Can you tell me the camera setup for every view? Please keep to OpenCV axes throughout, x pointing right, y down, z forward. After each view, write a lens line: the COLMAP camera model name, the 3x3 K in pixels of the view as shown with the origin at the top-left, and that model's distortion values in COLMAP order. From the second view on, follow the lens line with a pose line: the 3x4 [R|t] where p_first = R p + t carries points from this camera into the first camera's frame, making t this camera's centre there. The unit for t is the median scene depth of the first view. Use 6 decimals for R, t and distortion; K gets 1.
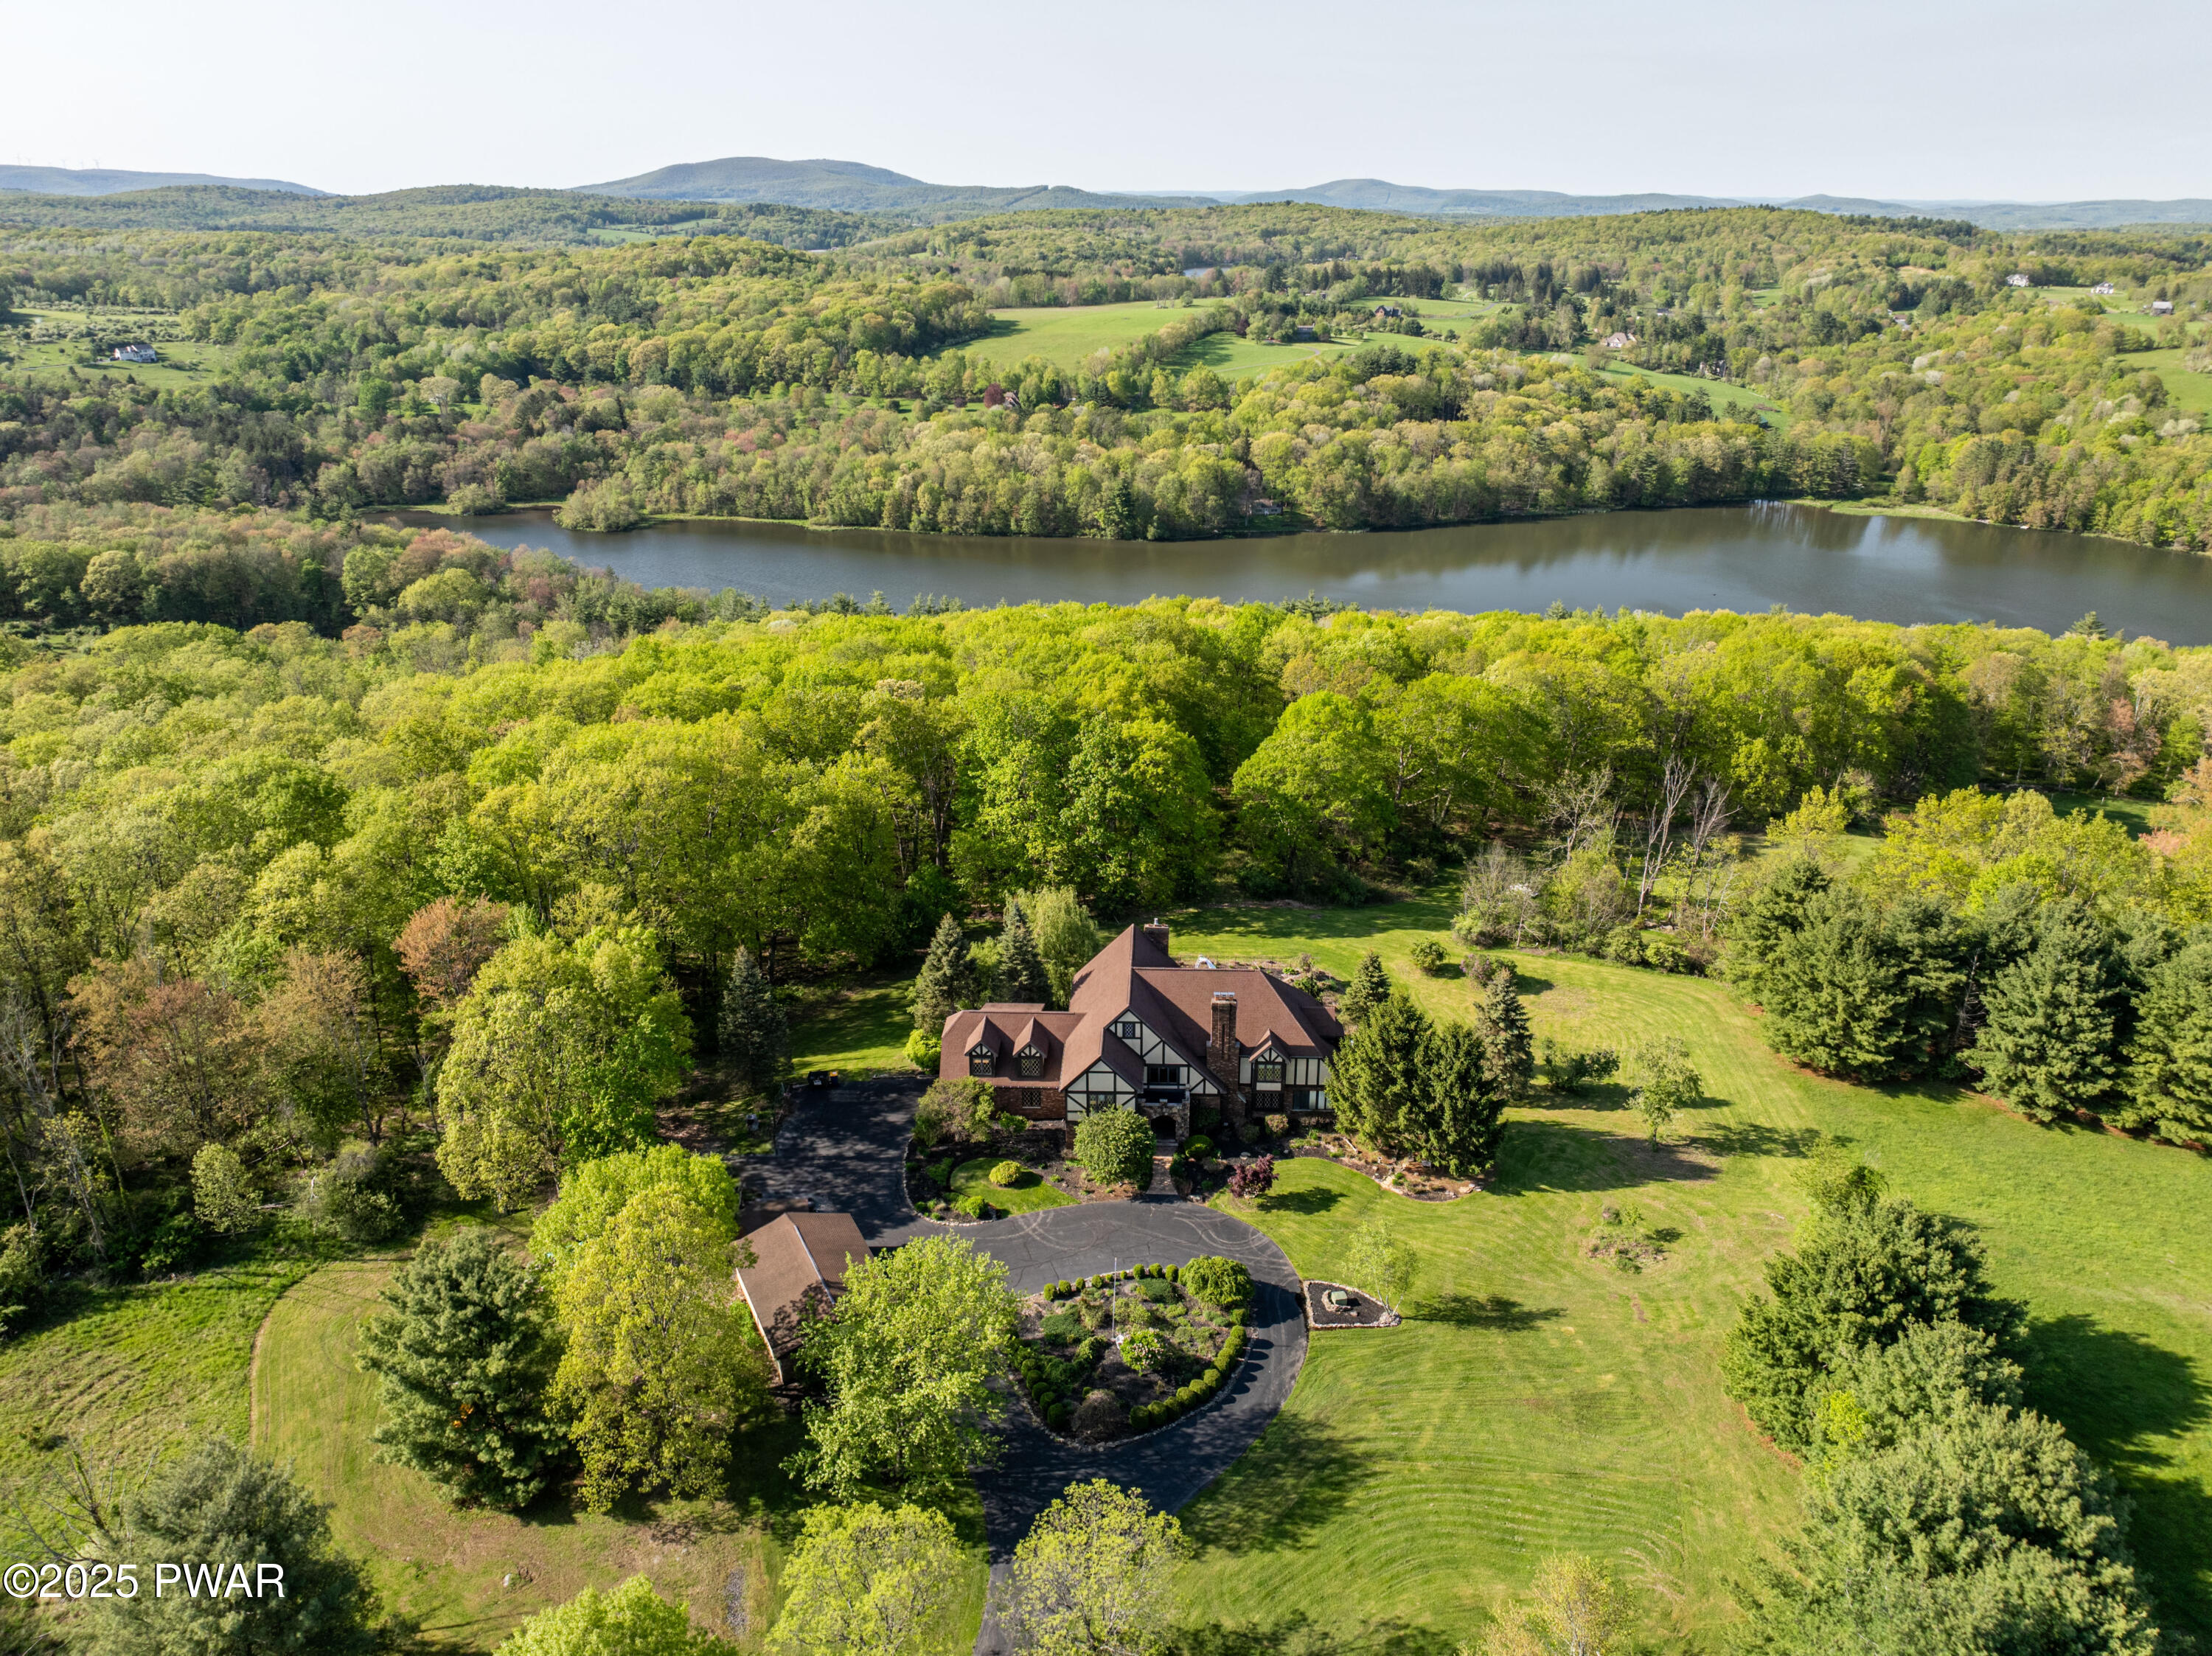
lens RADIAL K [[1559.1, 0, 1113.6], [0, 1559.1, 814.9], [0, 0, 1]] dist [-0.032760, -0.006475]
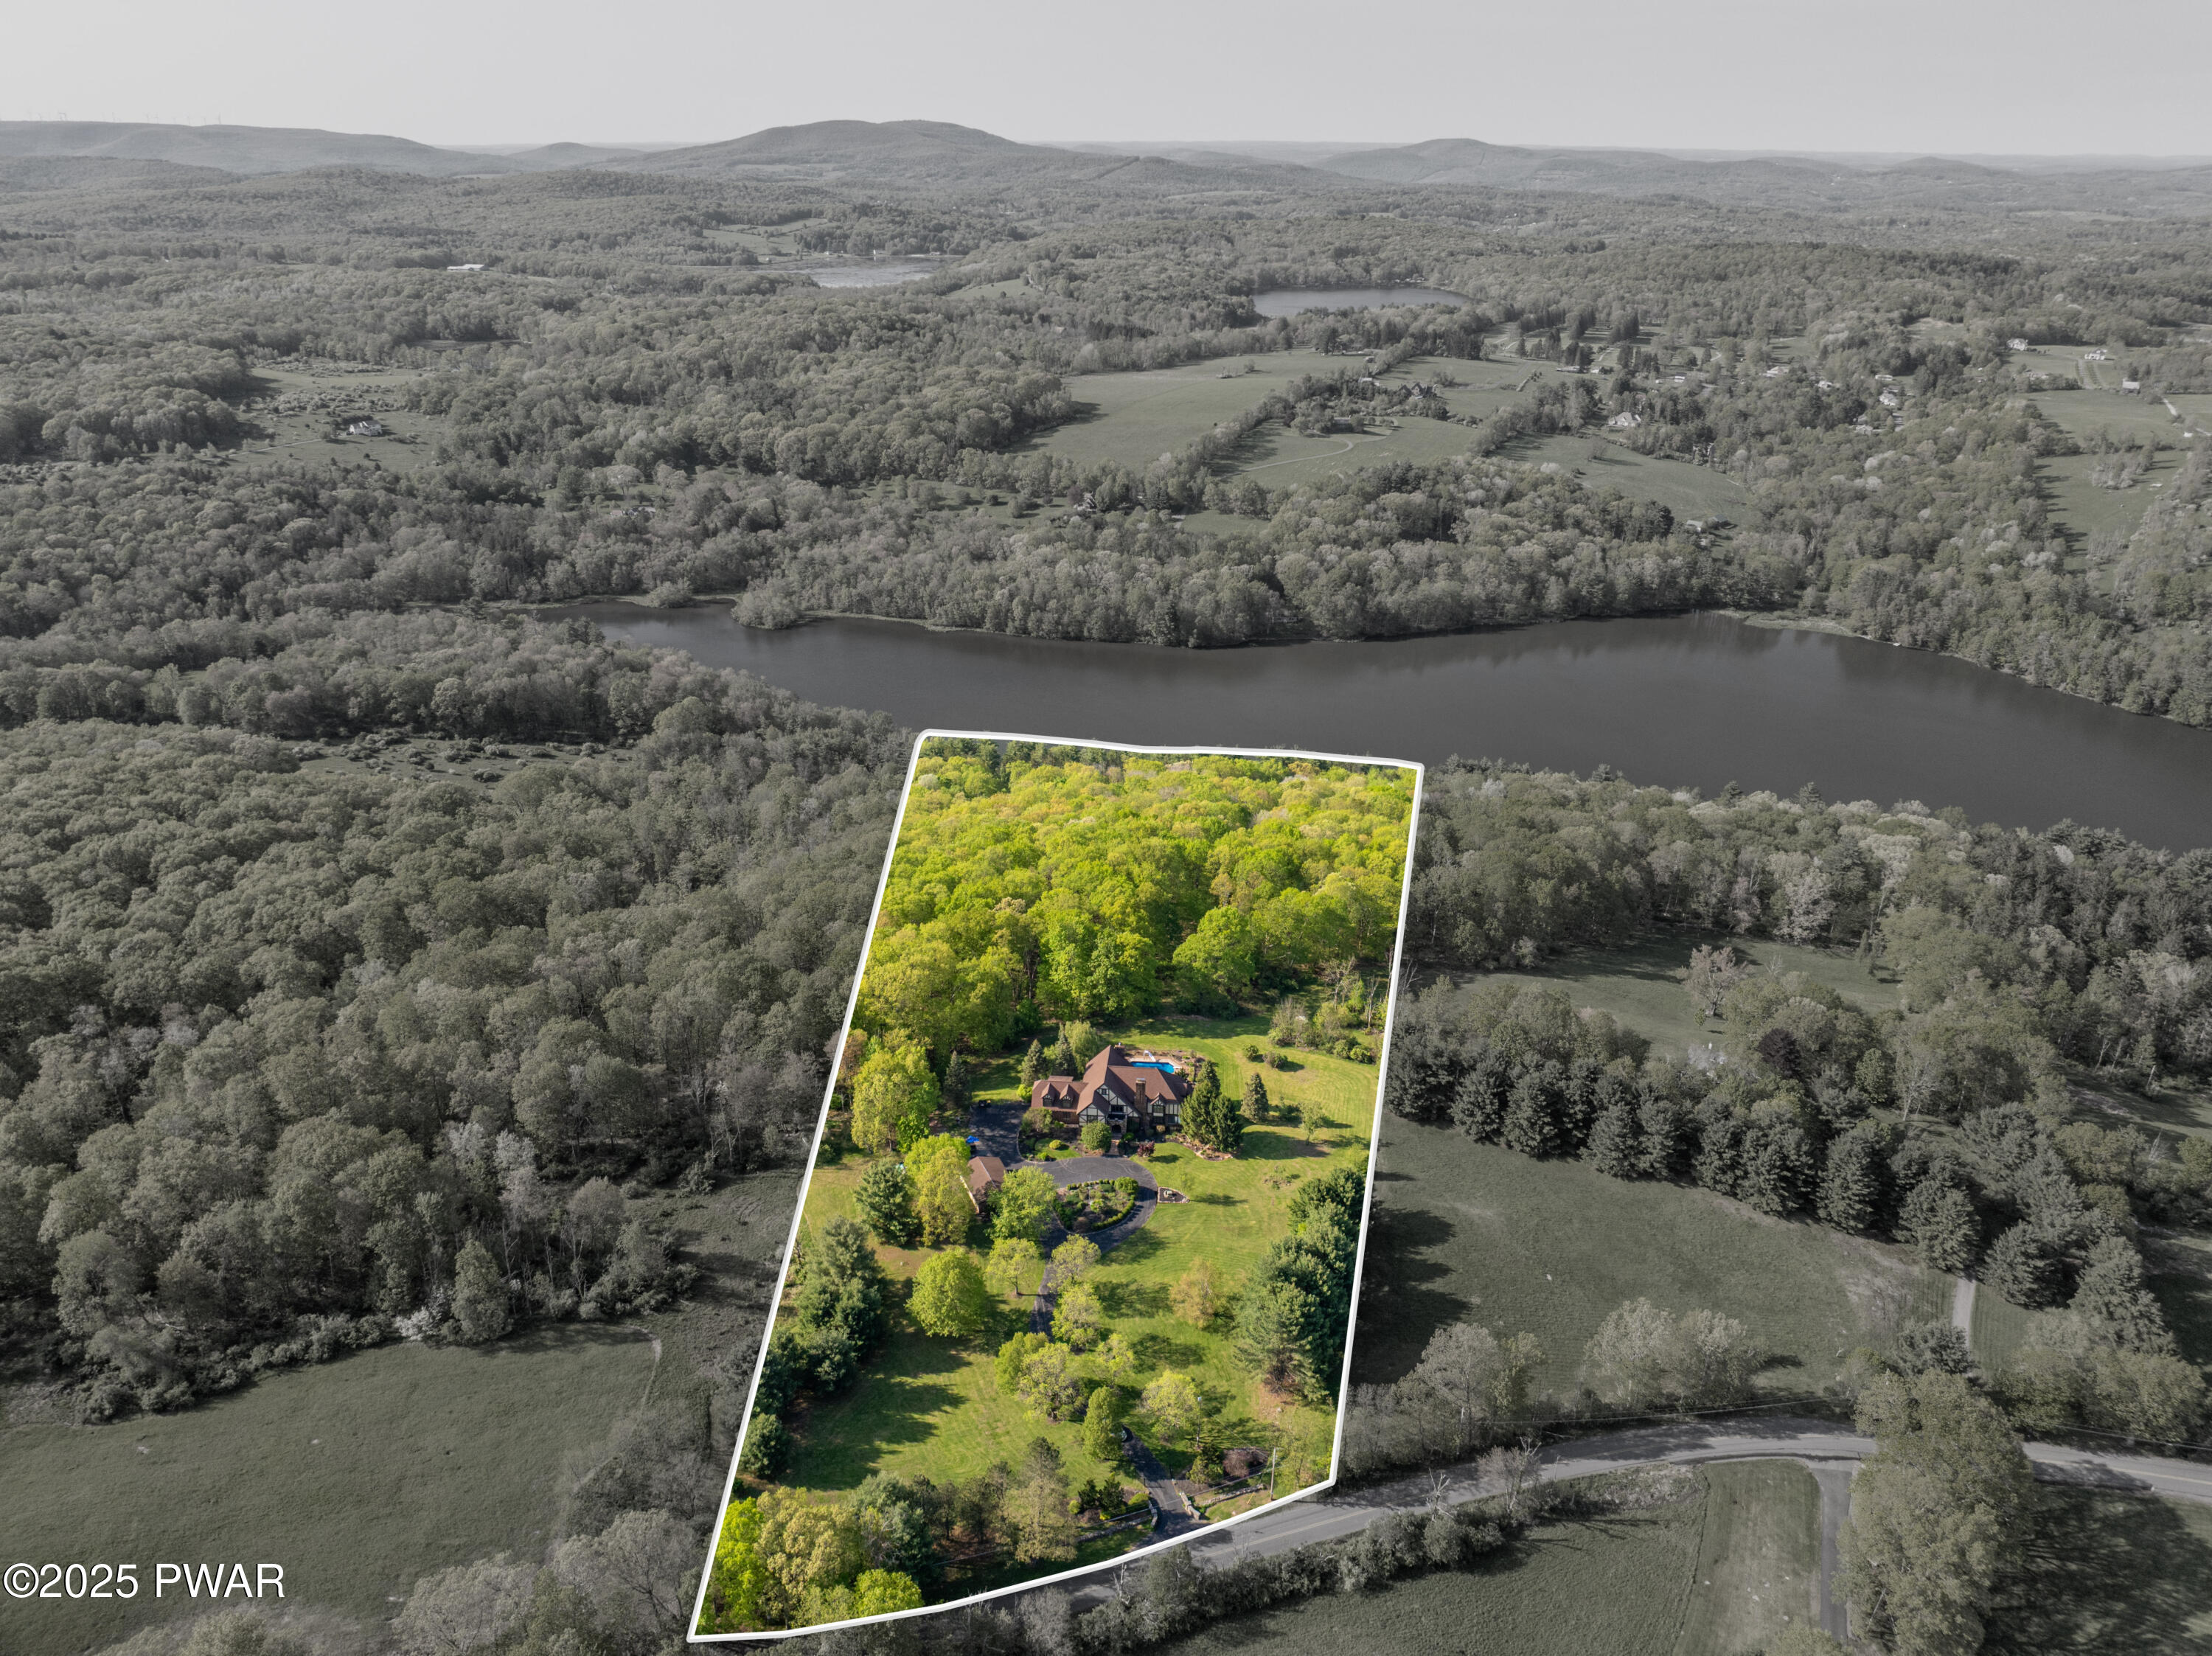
lens RADIAL K [[1569.0, 0, 1108.3], [0, 1569.0, 798.5], [0, 0, 1]] dist [-0.019779, -0.036218]
pose [[0.998254, 0.024660, -0.053679, 0.027319], [-0.023548, 0.999497, 0.021243, -0.076552], [0.054176, -0.019942, 0.998332, -0.302471]]
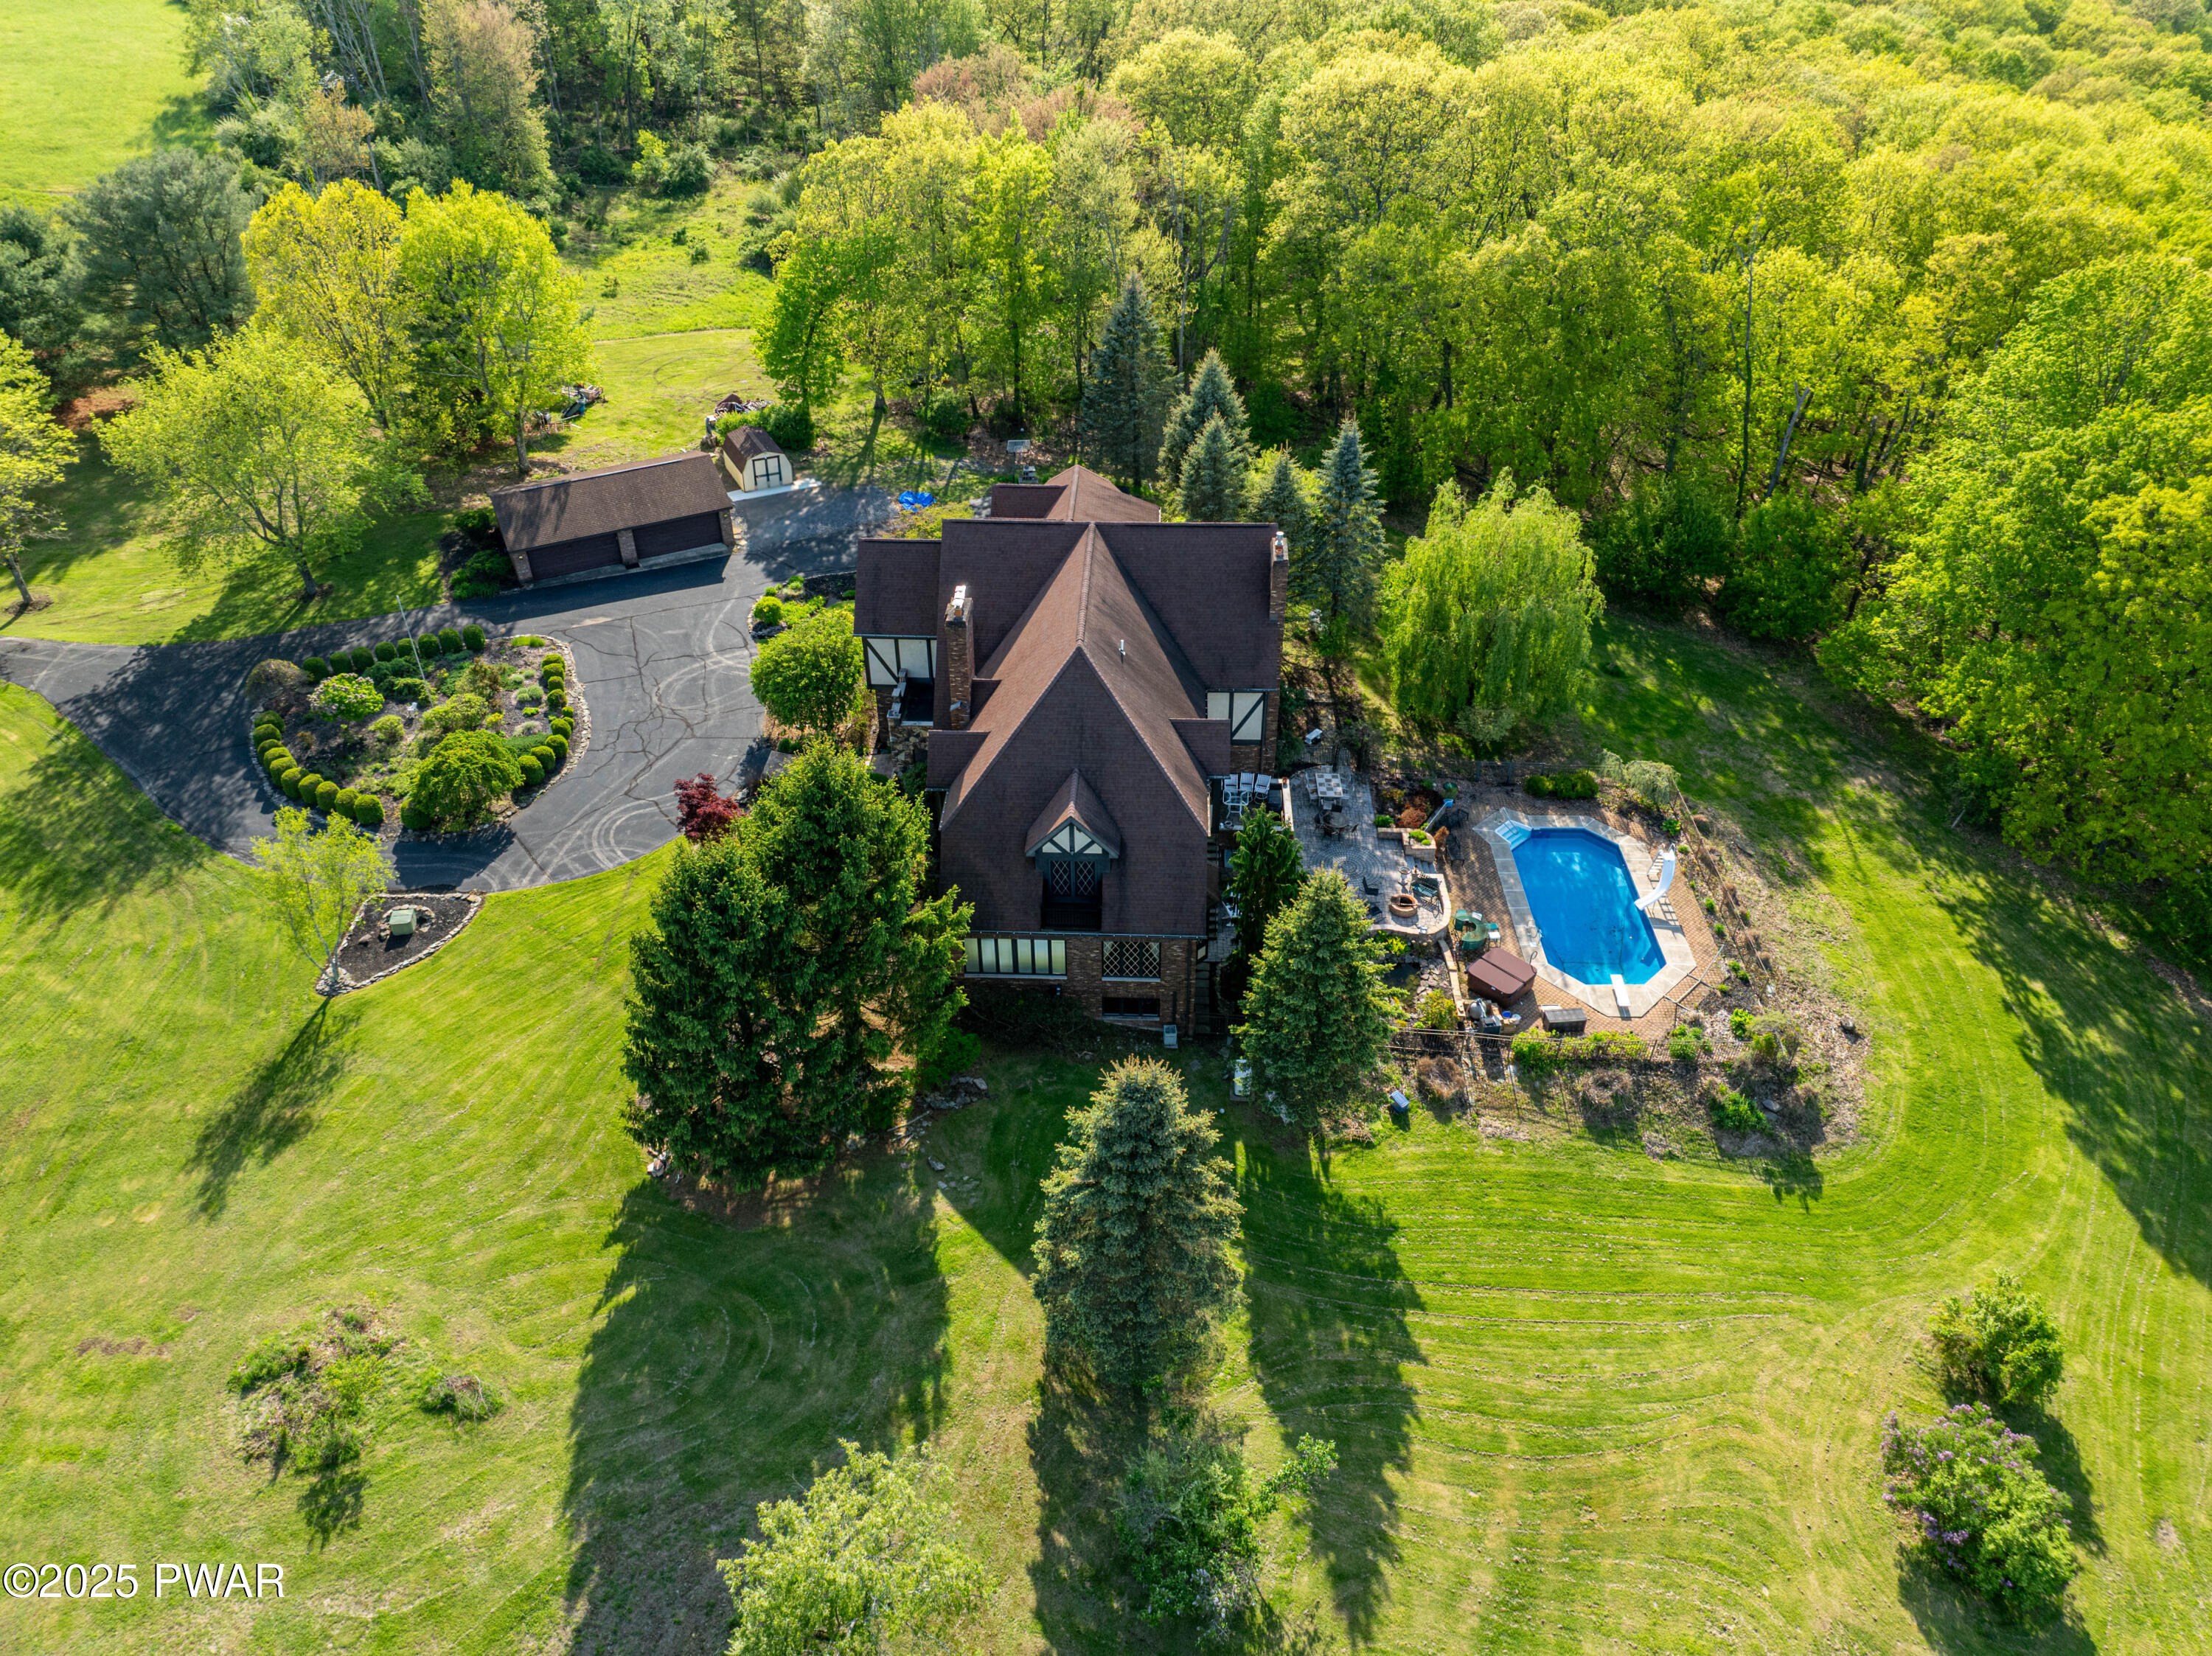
lens RADIAL K [[1560.9, 0, 1115.6], [0, 1560.9, 818.2], [0, 0, 1]] dist [-0.046226, 0.022108]
pose [[-0.001934, 0.596330, -0.802737, 0.095966], [-0.371201, 0.744957, 0.554301, -0.023612], [0.928551, 0.299048, 0.219918, 0.178749]]
